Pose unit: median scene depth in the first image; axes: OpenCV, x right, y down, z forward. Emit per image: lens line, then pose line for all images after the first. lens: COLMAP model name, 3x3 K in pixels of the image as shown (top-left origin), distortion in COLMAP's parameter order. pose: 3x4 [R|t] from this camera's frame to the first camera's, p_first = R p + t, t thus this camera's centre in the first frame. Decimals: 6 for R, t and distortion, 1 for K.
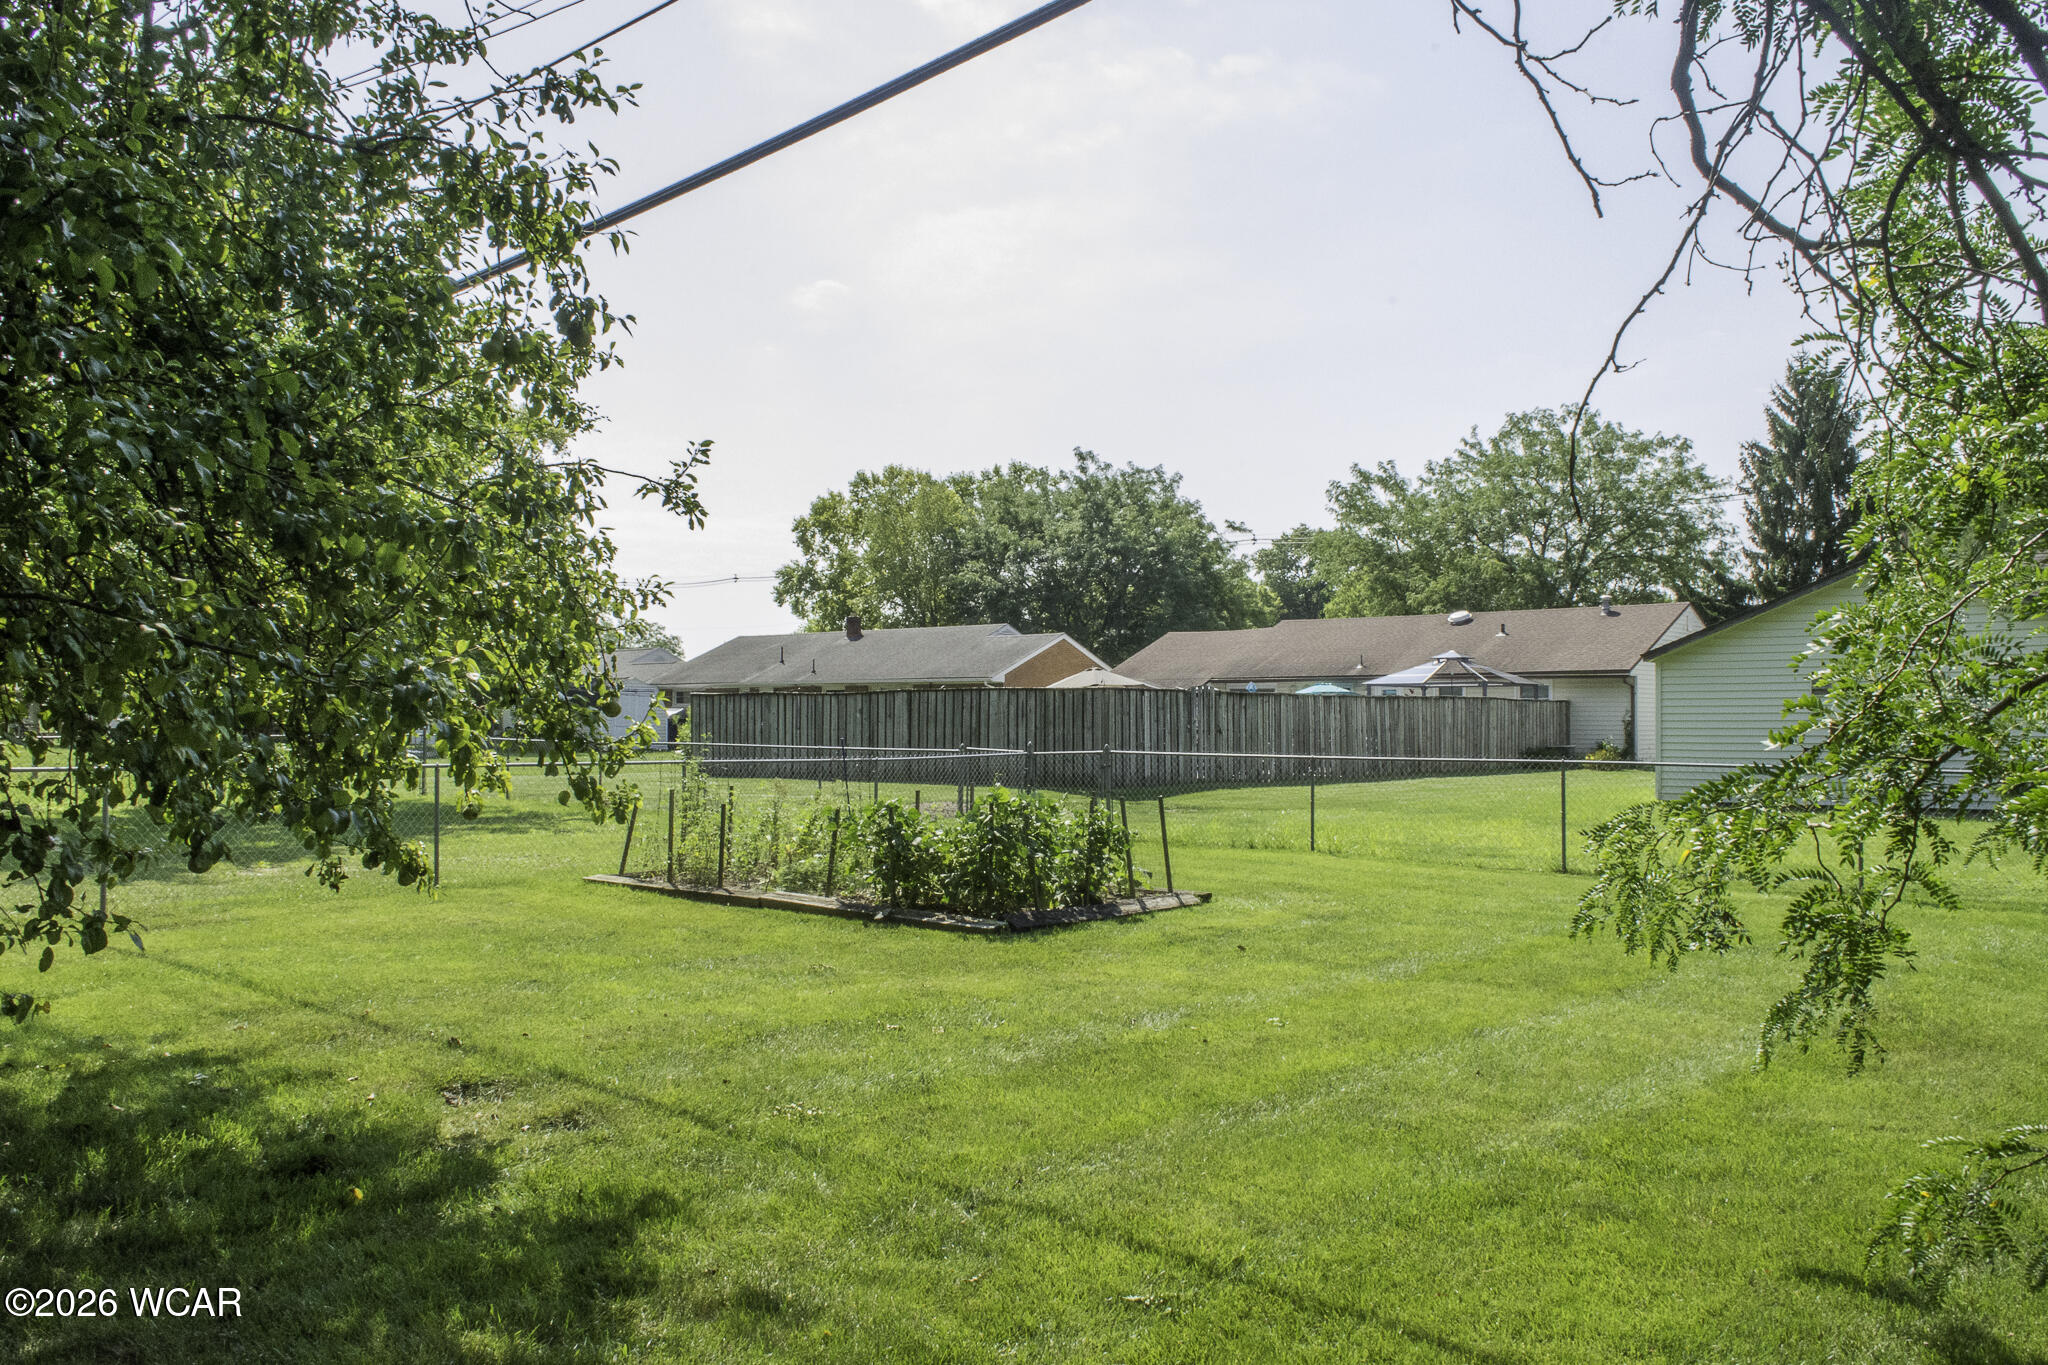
lens RADIAL K [[1623.4, 0, 1022.5], [0, 1623.4, 691.4], [0, 0, 1]] dist [0.081443, -0.143734]
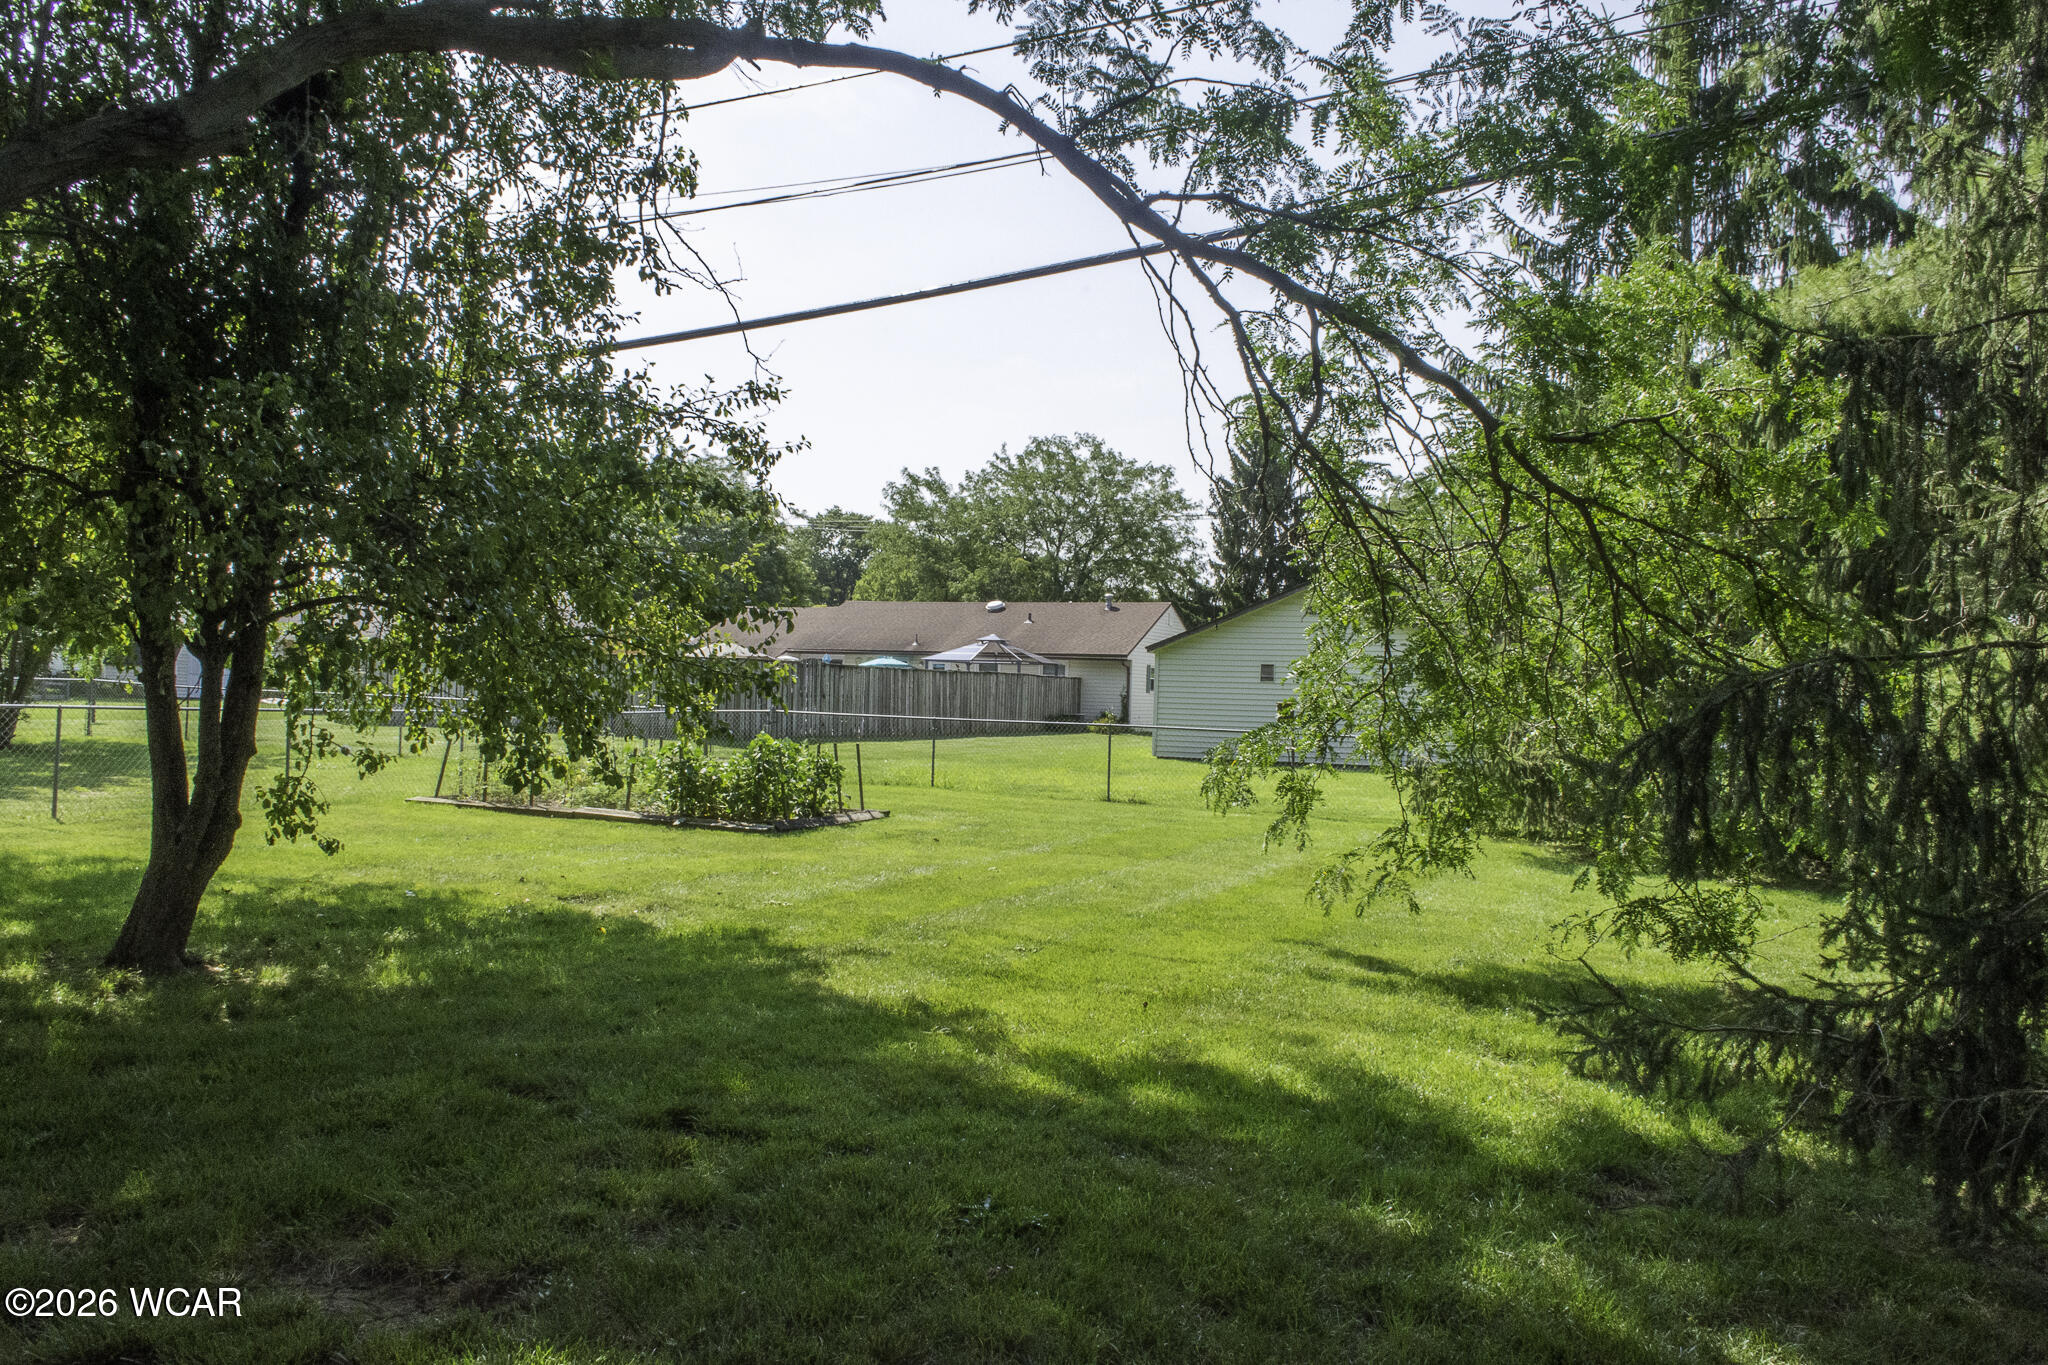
lens RADIAL K [[1567.1, 0, 976.4], [0, 1567.1, 651.9], [0, 0, 1]] dist [0.046649, -0.041215]
pose [[0.961373, 0.033183, 0.273241, -0.057999], [-0.032619, 0.999446, -0.006607, -0.003064], [-0.273309, -0.002561, 0.961923, -0.106863]]
